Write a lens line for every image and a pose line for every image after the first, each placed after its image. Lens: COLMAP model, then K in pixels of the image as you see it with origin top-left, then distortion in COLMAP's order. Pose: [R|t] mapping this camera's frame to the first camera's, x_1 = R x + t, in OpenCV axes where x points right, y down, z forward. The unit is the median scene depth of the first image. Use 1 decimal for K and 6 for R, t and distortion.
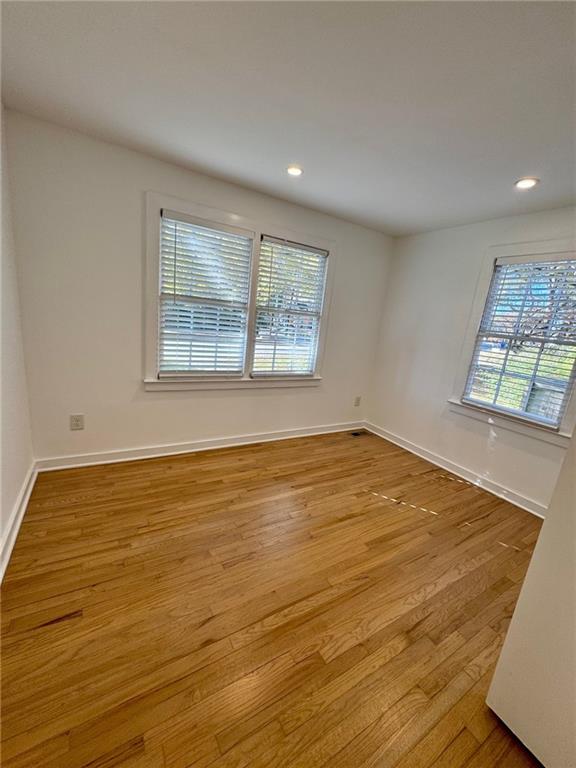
lens RADIAL K [[304.9, 0, 290.5], [0, 304.9, 384.7], [0, 0, 1]] dist [-0.008763, 0.000362]
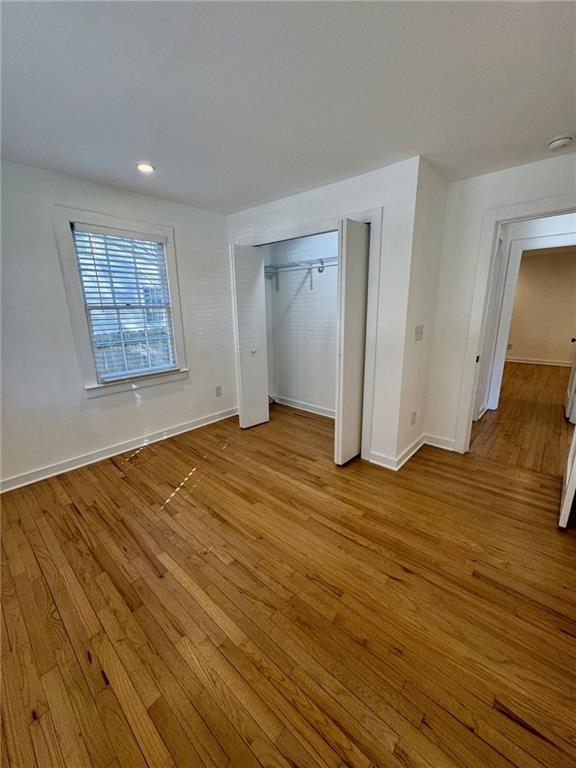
lens RADIAL K [[304.9, 0, 290.5], [0, 304.9, 384.7], [0, 0, 1]] dist [-0.008763, 0.000362]
pose [[-0.297218, -0.336188, 0.893666, -0.537141], [0.191735, 0.895882, 0.400790, -0.244146], [-0.935360, 0.290469, -0.201813, 0.796158]]
